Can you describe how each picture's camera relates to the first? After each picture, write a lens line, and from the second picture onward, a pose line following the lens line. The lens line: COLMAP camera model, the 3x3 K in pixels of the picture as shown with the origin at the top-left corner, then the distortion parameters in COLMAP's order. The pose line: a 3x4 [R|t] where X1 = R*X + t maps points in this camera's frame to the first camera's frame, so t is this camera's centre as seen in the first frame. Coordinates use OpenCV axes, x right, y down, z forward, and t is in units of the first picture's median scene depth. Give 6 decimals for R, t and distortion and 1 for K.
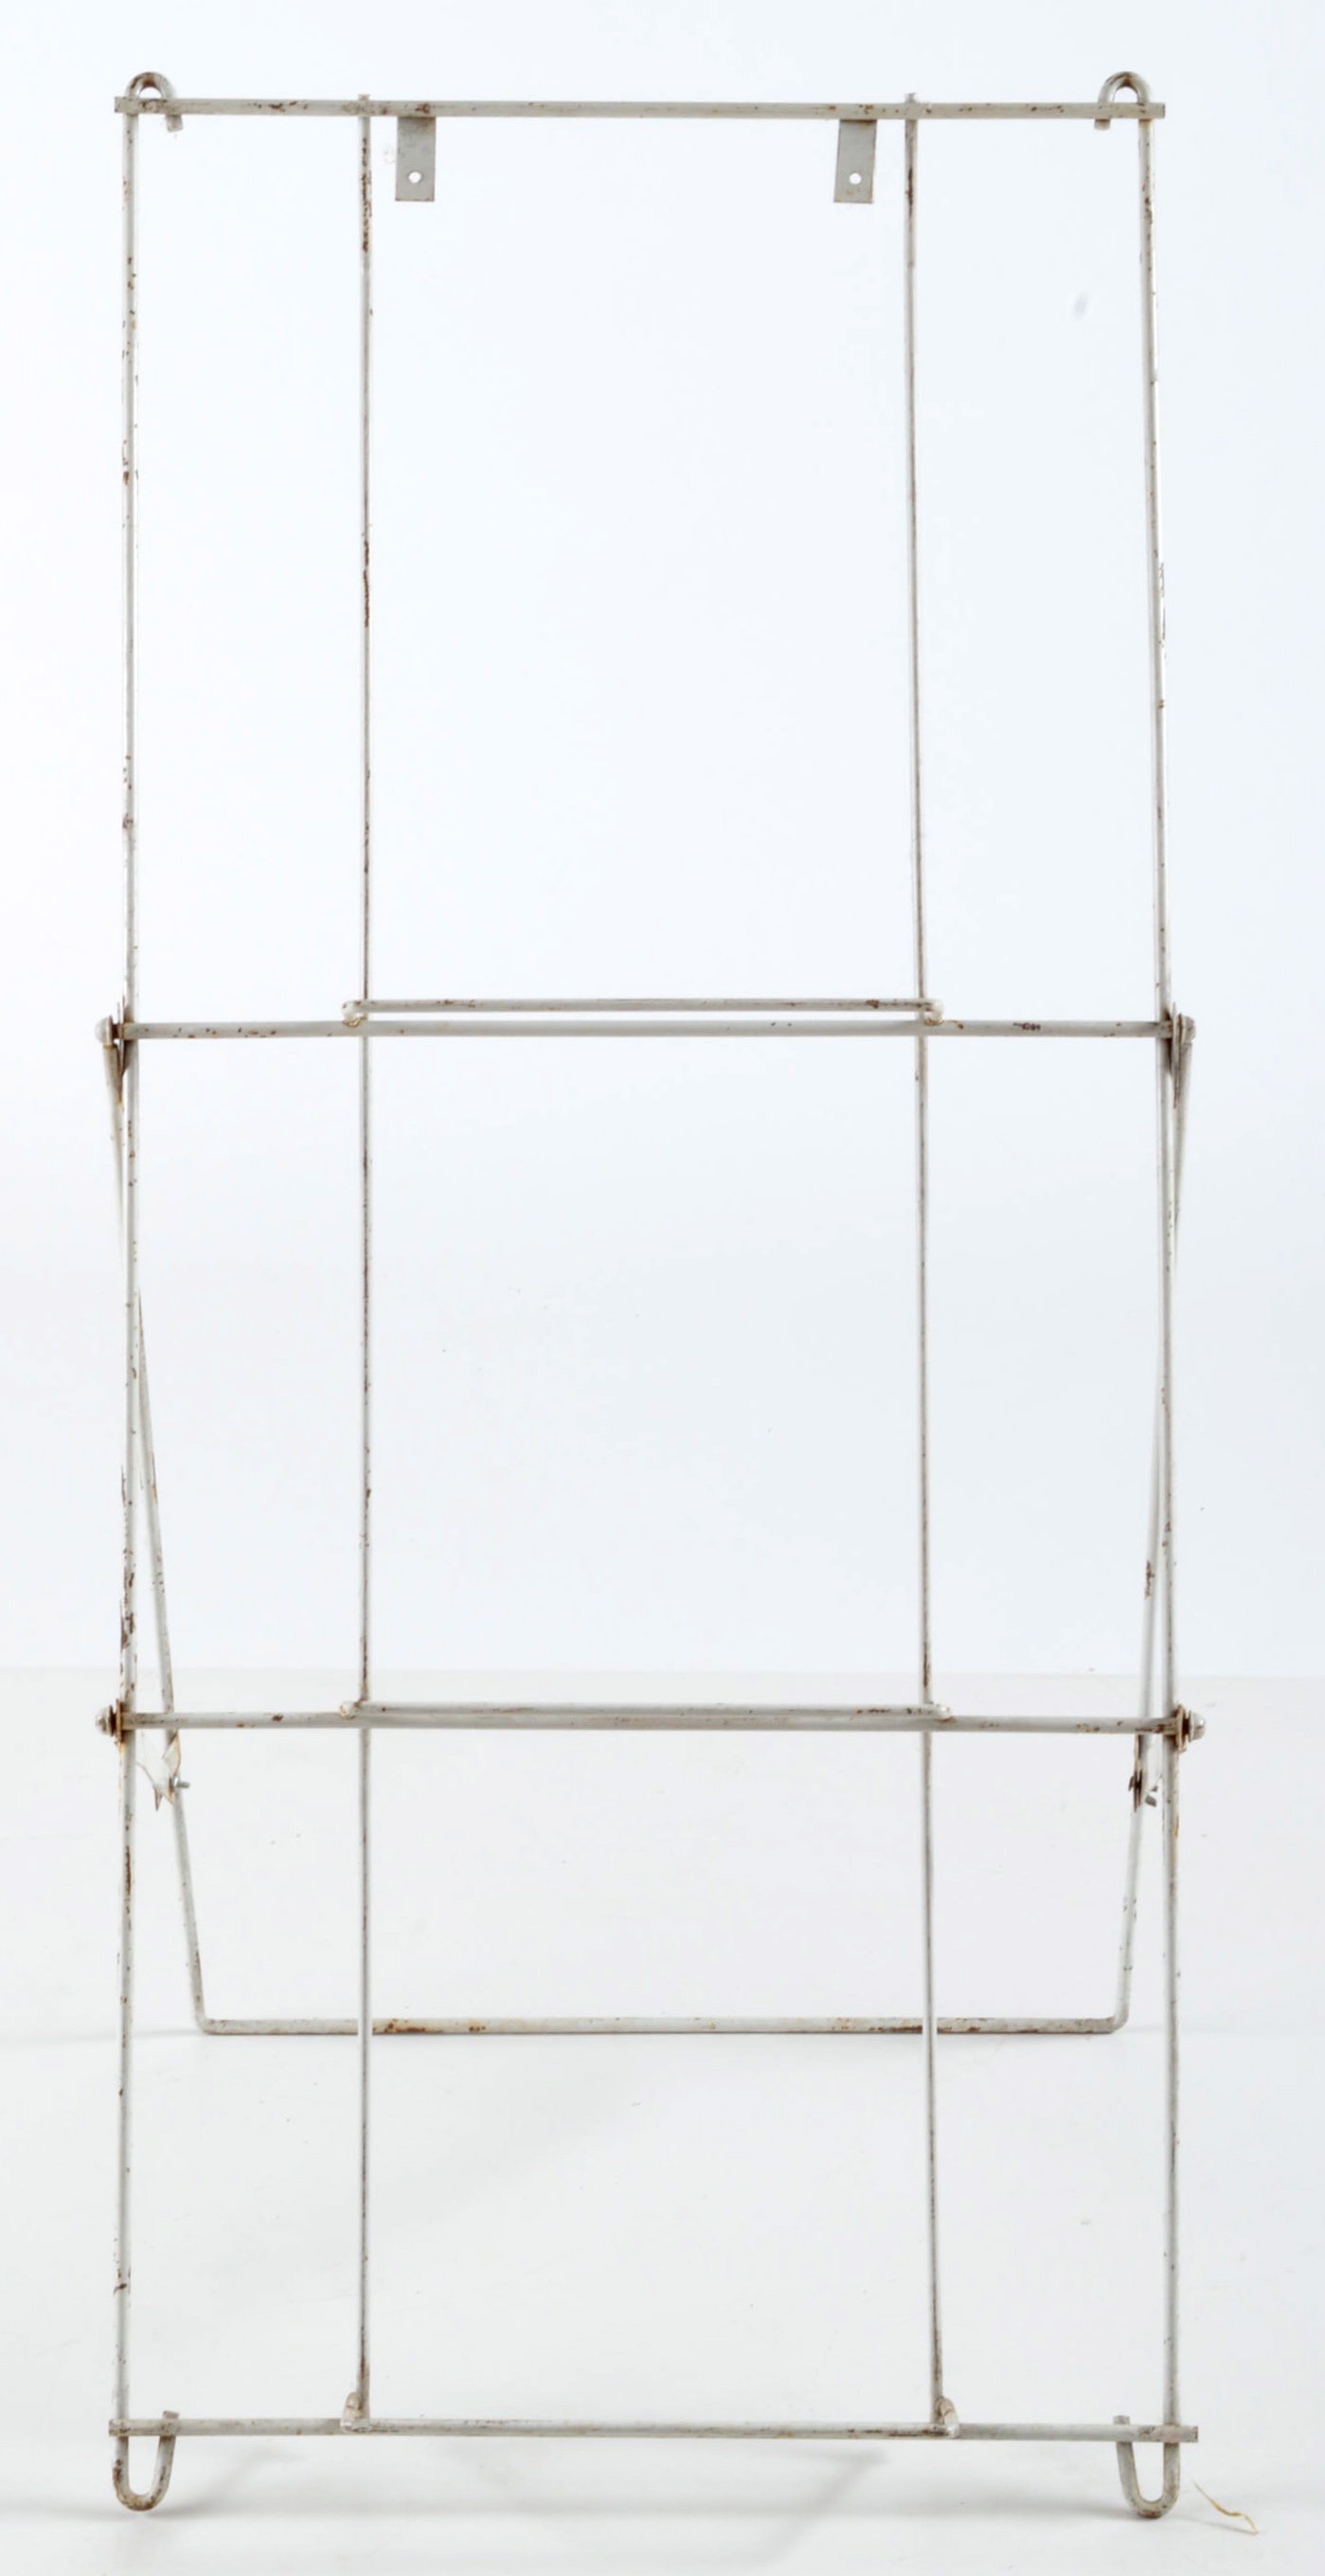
lens RADIAL K [[4670.4, 0, 661.9], [0, 4670.4, 1284.1], [0, 0, 1]] dist [0.035294, 0.000000]
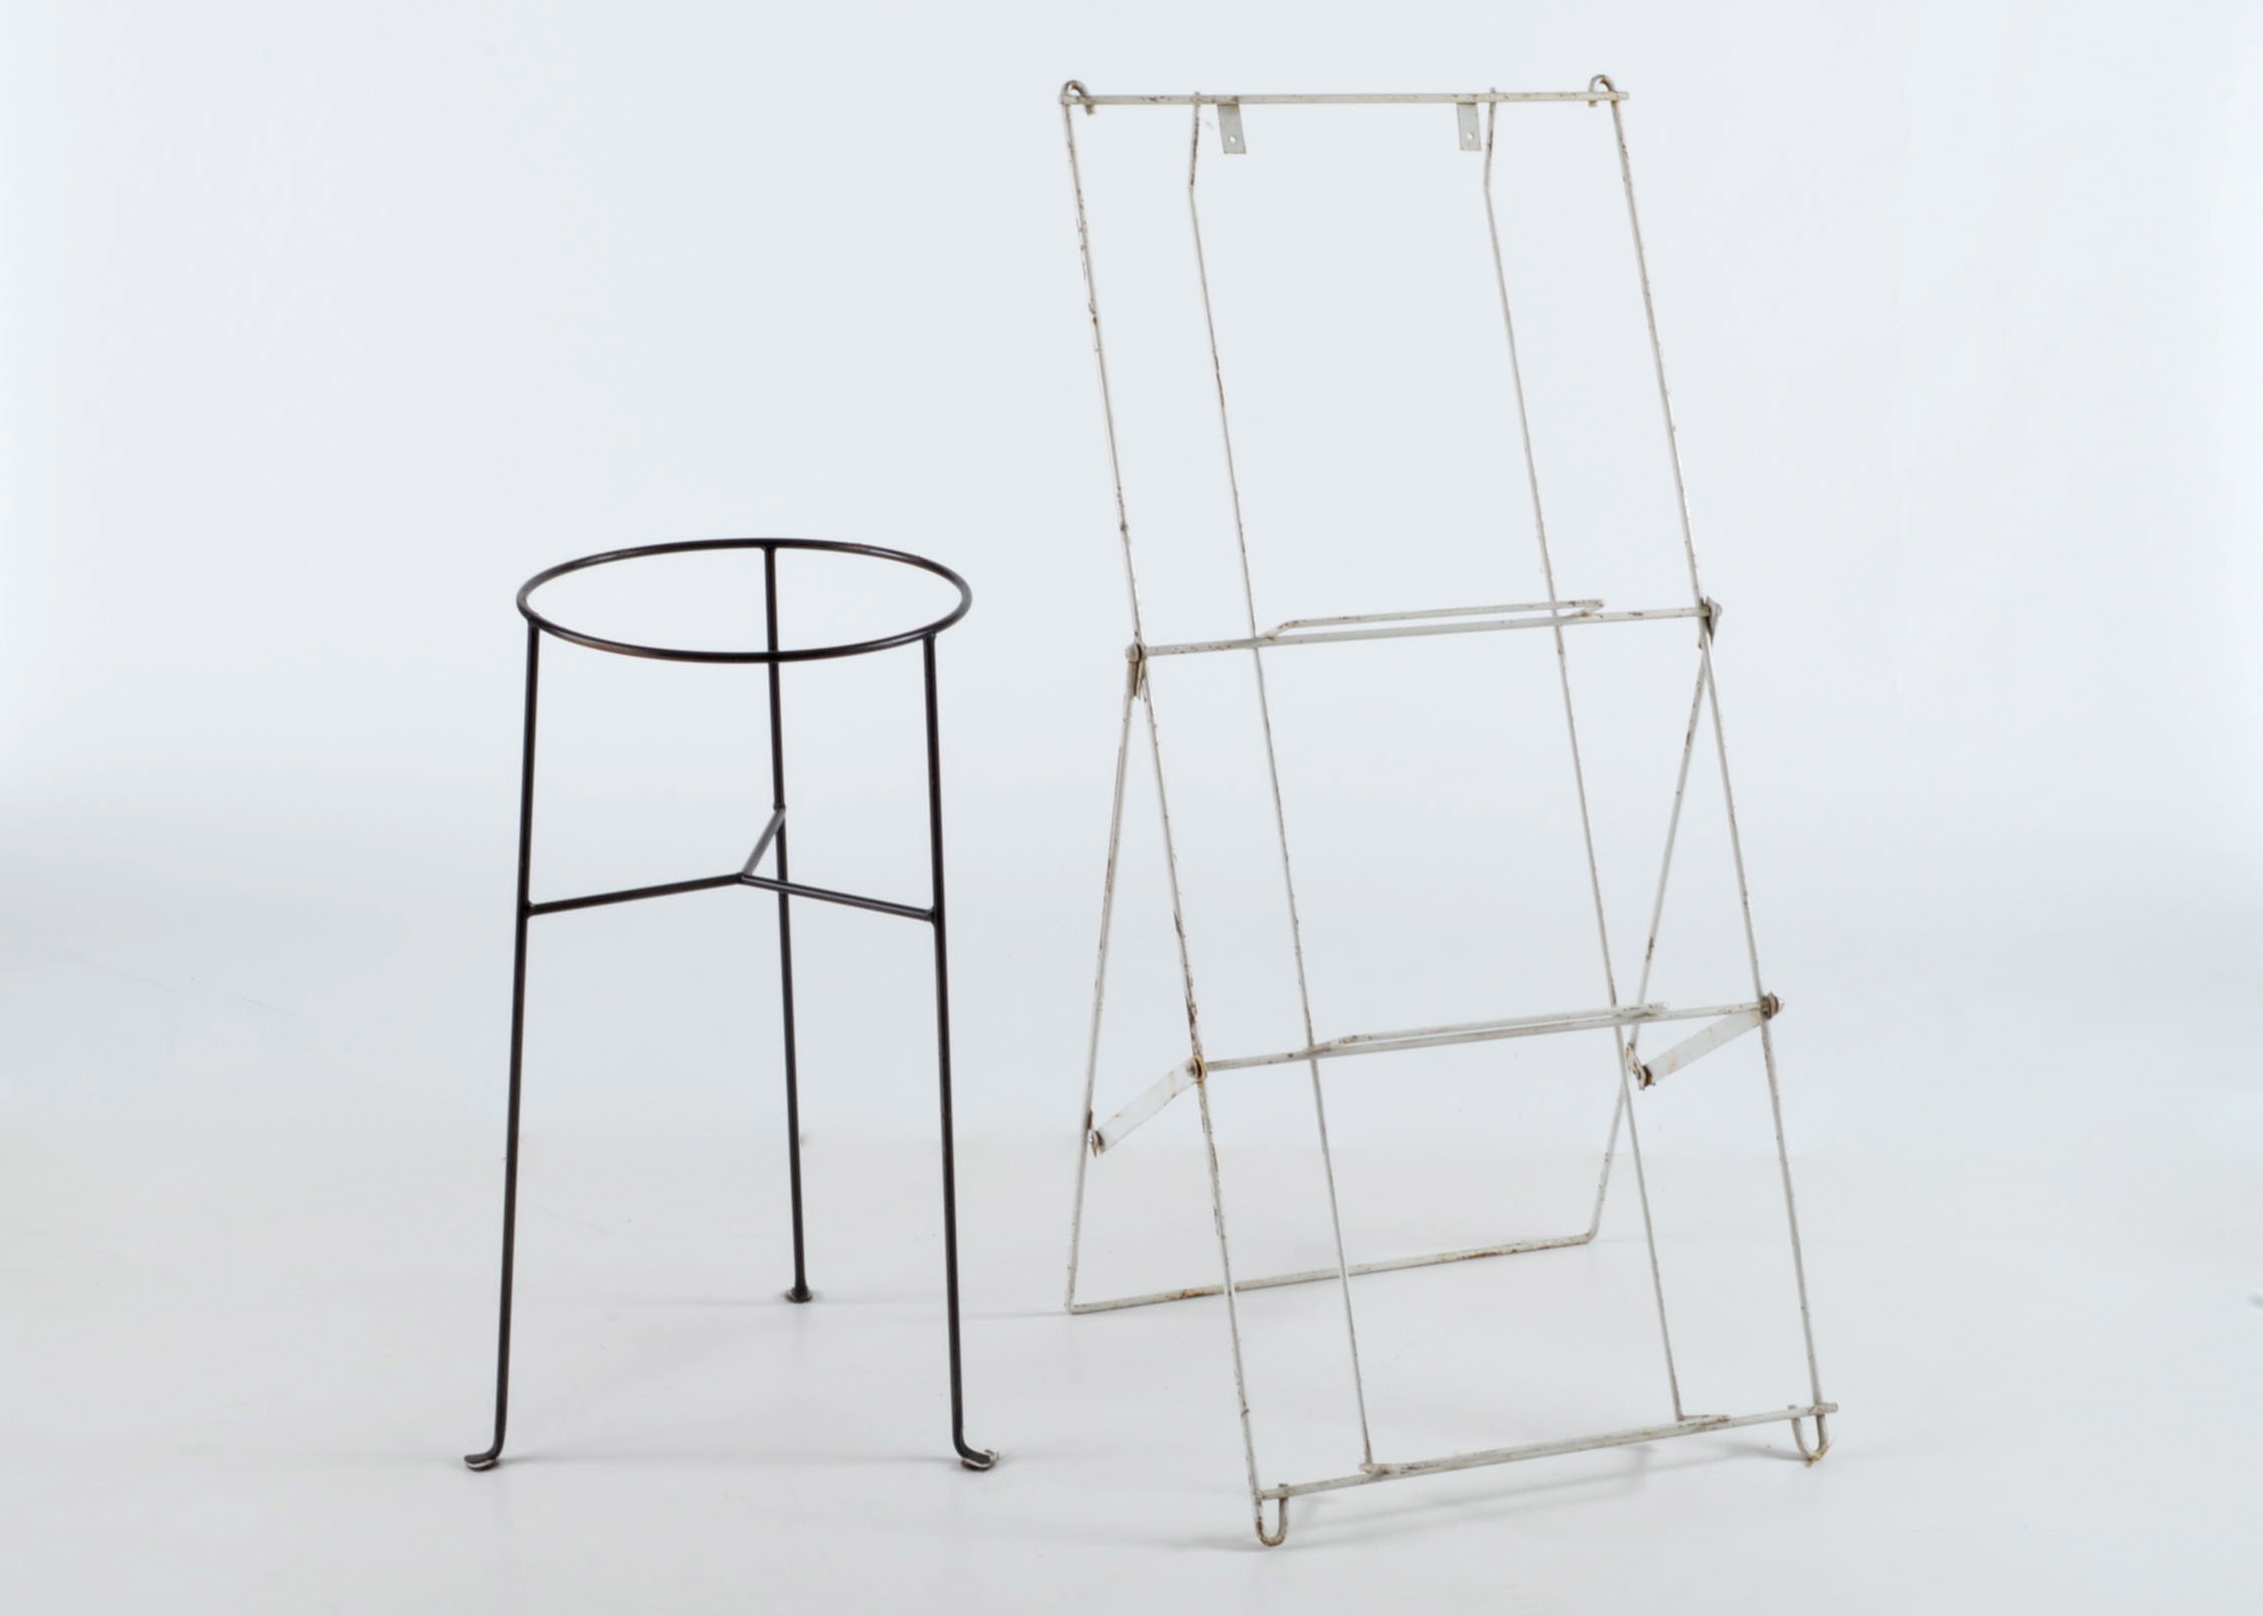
lens RADIAL K [[3565.7, 0, 1132.3], [0, 3565.7, 810.8], [0, 0, 1]] dist [0.024050, 0.000000]
pose [[0.934807, -0.080472, 0.345919, -0.548788], [0.105228, 0.993016, -0.053360, 0.066817], [-0.339209, 0.086282, 0.936746, -0.164809]]
